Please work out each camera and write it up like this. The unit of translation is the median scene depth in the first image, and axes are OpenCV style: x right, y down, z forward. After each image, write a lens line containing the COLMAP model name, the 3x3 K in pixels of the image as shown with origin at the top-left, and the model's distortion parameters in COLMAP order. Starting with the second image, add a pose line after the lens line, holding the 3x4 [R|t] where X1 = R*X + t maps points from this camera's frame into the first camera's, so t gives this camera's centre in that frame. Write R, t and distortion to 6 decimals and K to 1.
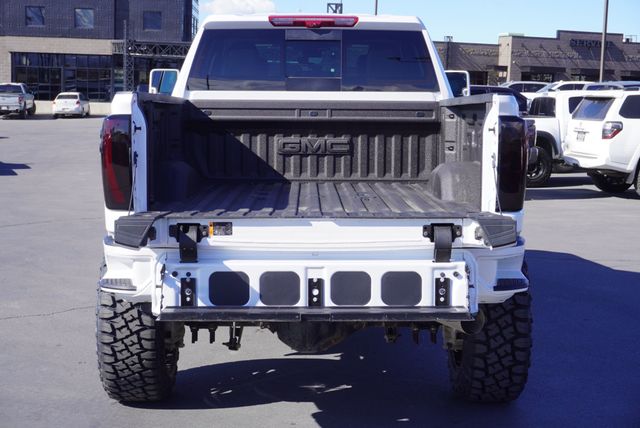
lens RADIAL K [[1010.7, 0, 320.6], [0, 1010.7, 213.0], [0, 0, 1]] dist [0.000280, 0.000000]
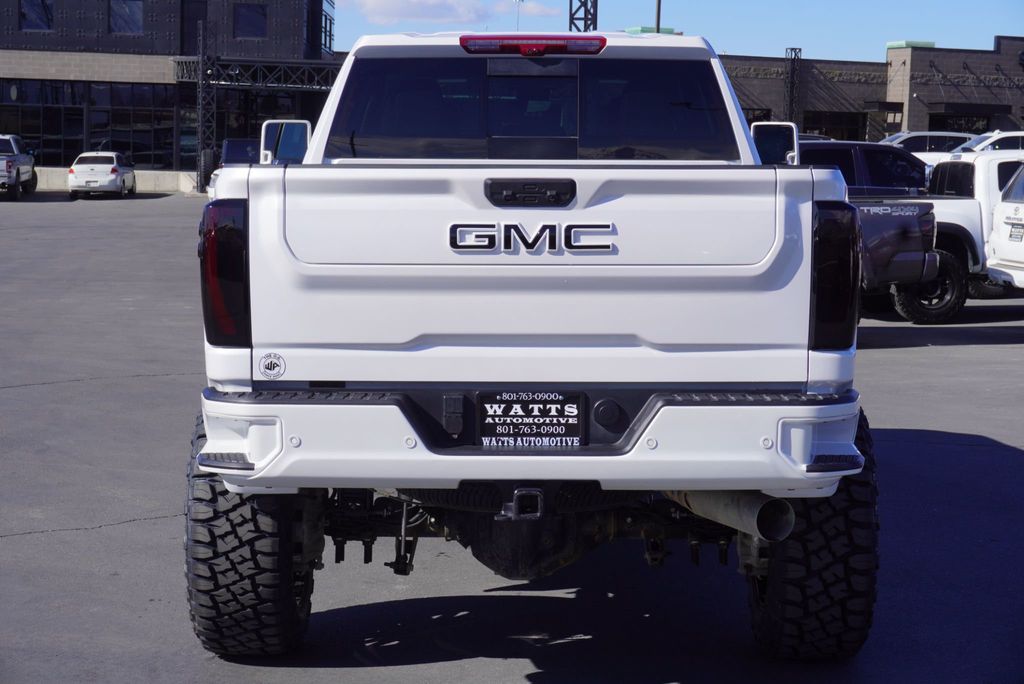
lens RADIAL K [[1895.4, 0, 512.3], [0, 1895.4, 343.0], [0, 0, 1]] dist [0.058430, 0.000000]
pose [[0.999688, 0.001703, -0.024924, 0.010454], [-0.002140, 0.999844, -0.017517, 0.012222], [0.024890, 0.017565, 0.999536, -0.162931]]
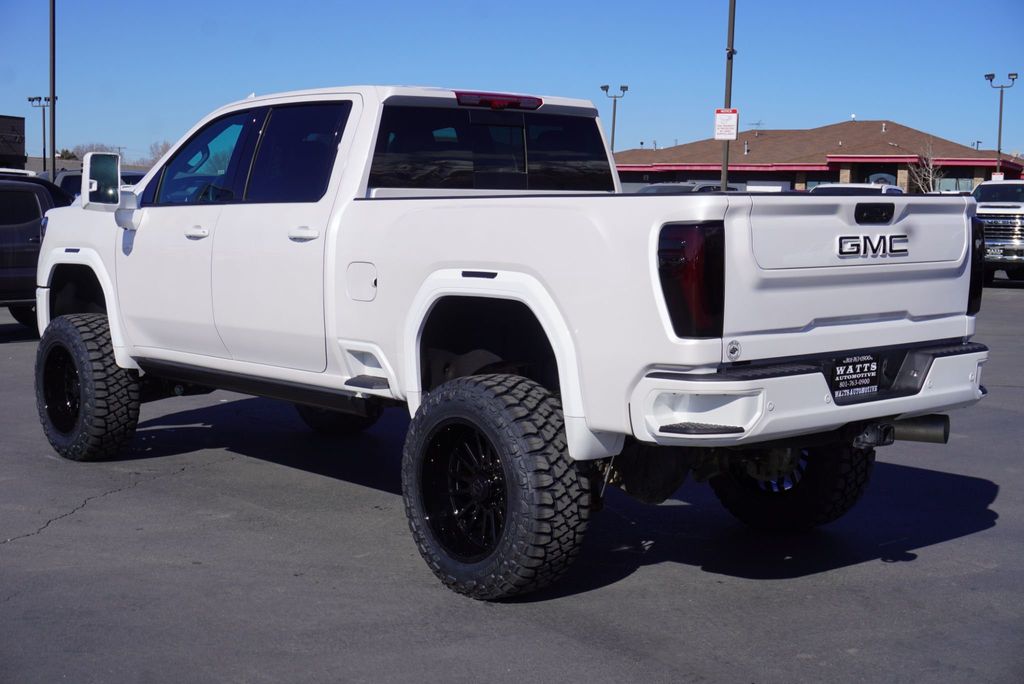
lens RADIAL K [[1403.6, 0, 469.5], [0, 1403.6, 345.2], [0, 0, 1]] dist [0.022344, 0.000000]
pose [[0.773968, -0.066120, 0.629763, -0.808424], [0.068960, 0.997419, 0.019971, -0.024641], [-0.629459, 0.027972, 0.776530, 0.181348]]
